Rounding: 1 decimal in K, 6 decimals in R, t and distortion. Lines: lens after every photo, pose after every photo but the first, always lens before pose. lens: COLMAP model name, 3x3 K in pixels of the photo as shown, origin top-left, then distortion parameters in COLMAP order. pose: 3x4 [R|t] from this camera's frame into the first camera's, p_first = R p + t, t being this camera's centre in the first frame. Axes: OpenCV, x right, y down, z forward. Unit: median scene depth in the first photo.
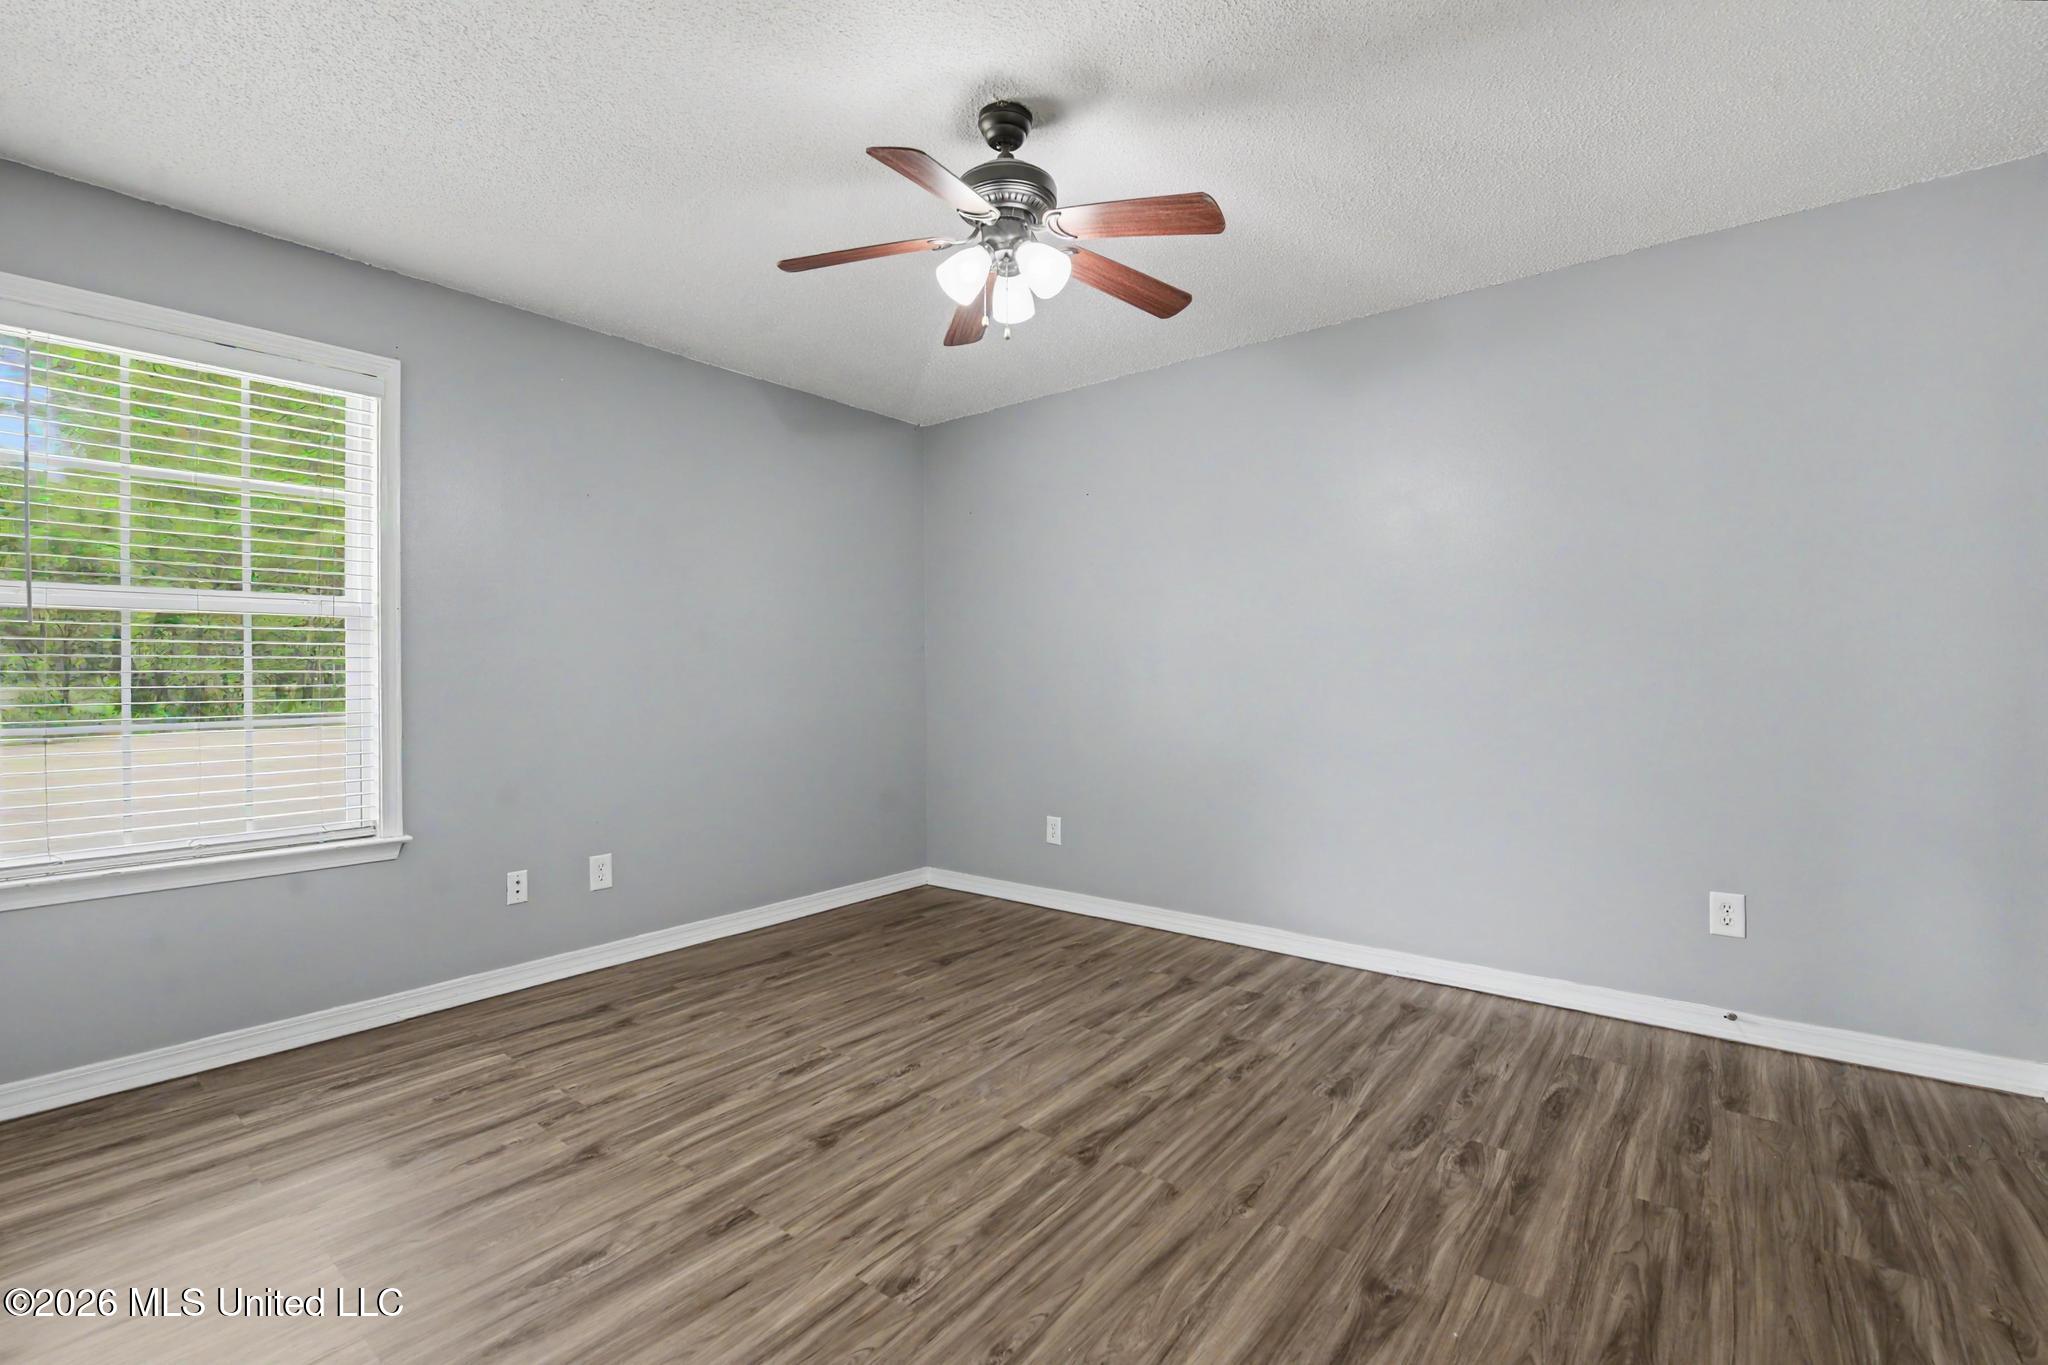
lens RADIAL K [[878.0, 0, 1024.1], [0, 878.0, 676.7], [0, 0, 1]] dist [-0.001802, -0.000171]
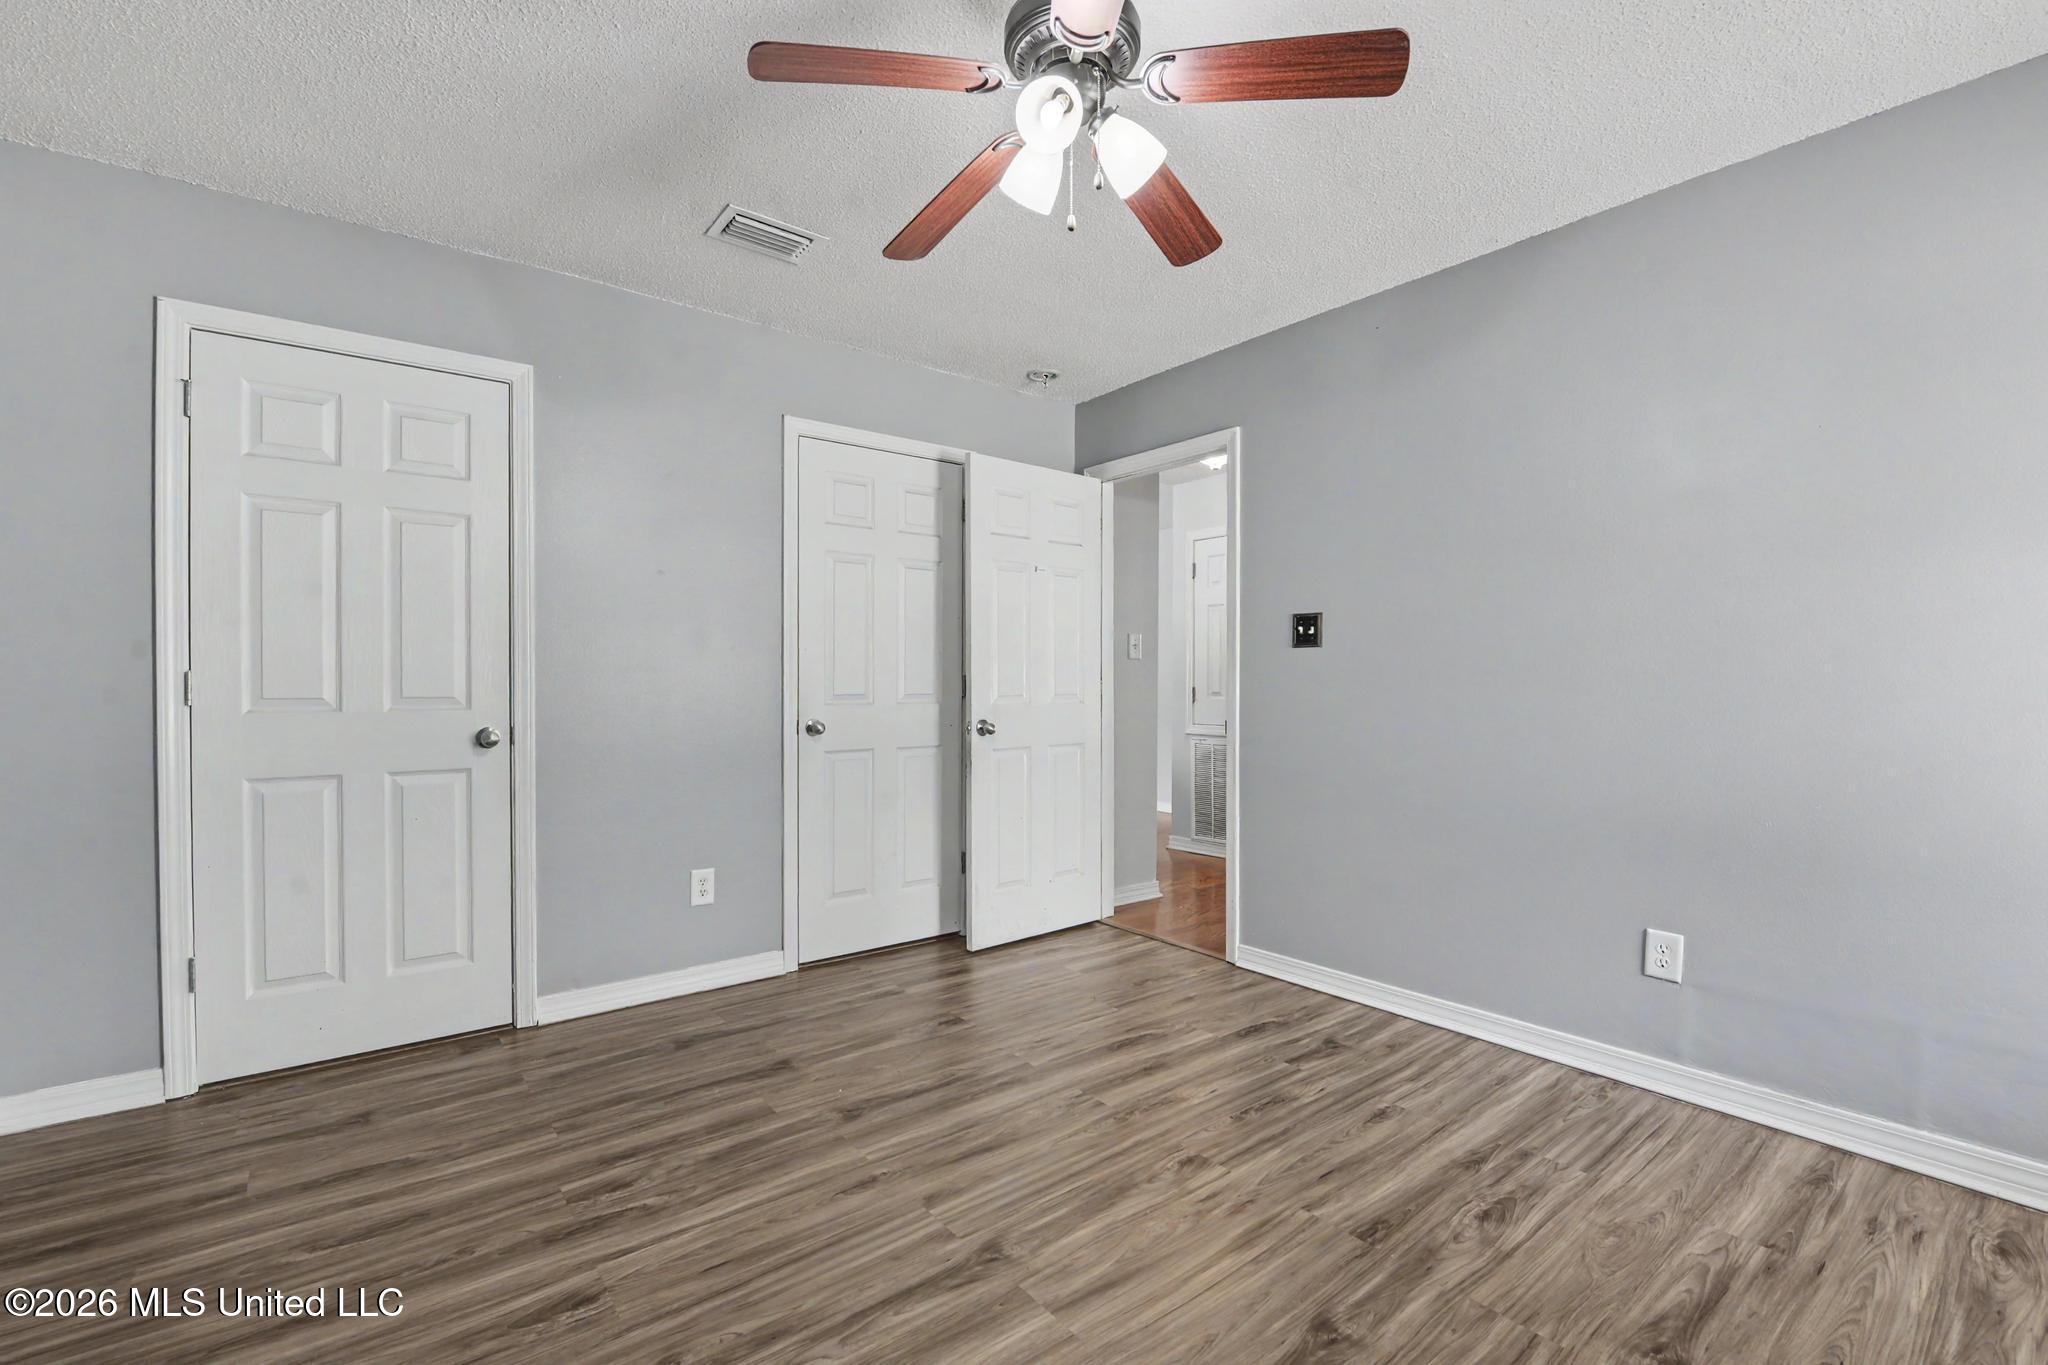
lens RADIAL K [[878.0, 0, 1024.5], [0, 878.0, 694.1], [0, 0, 1]] dist [-0.001802, -0.000171]
pose [[-0.973213, 0.001709, 0.229901, -0.168386], [0.004499, 0.999922, 0.011614, -0.001260], [-0.229863, 0.012337, -0.973145, 1.951769]]
